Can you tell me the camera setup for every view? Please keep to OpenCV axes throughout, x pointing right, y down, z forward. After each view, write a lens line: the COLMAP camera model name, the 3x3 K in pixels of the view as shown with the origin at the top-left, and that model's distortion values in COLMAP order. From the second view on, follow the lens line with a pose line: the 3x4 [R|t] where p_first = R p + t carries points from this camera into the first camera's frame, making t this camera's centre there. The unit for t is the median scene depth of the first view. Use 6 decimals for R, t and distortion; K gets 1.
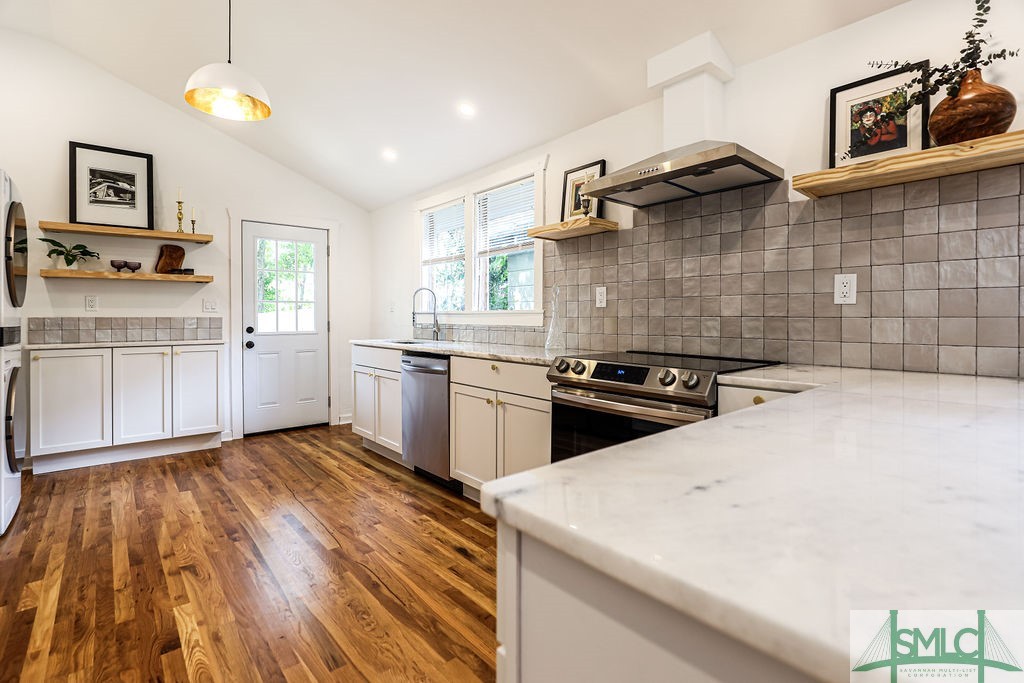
lens RADIAL K [[477.8, 0, 492.2], [0, 477.8, 314.6], [0, 0, 1]] dist [-0.014332, 0.003522]
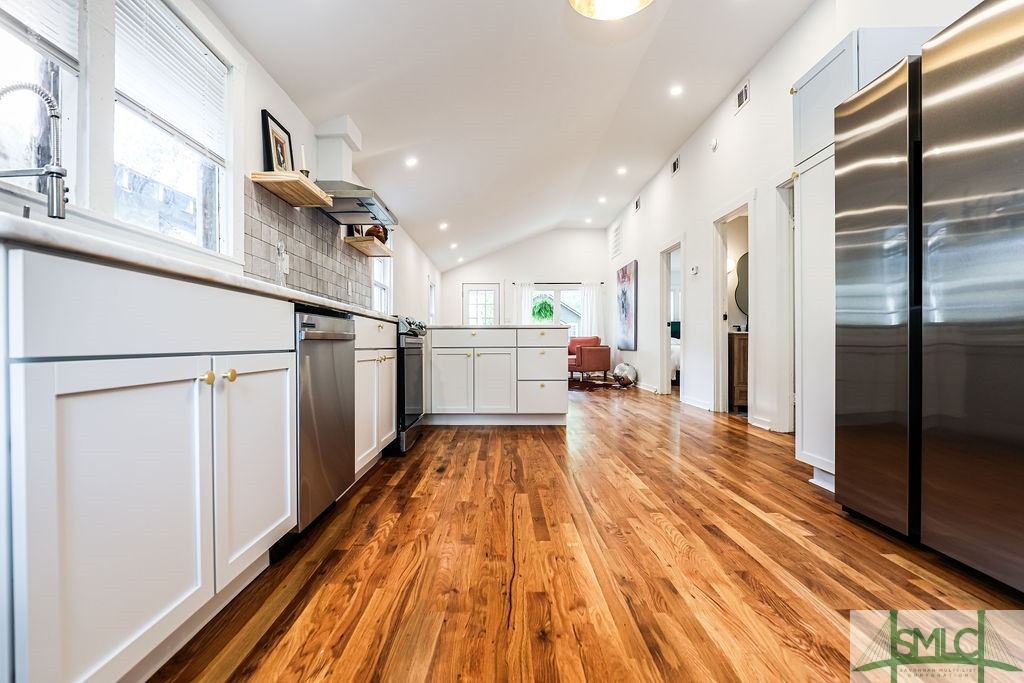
lens RADIAL K [[477.8, 0, 507.9], [0, 477.8, 346.3], [0, 0, 1]] dist [-0.014332, 0.003522]
pose [[-0.785970, 0.005454, 0.618241, -0.879054], [0.001245, 0.999973, -0.007239, 0.166459], [-0.618263, -0.004920, -0.785956, 1.696754]]
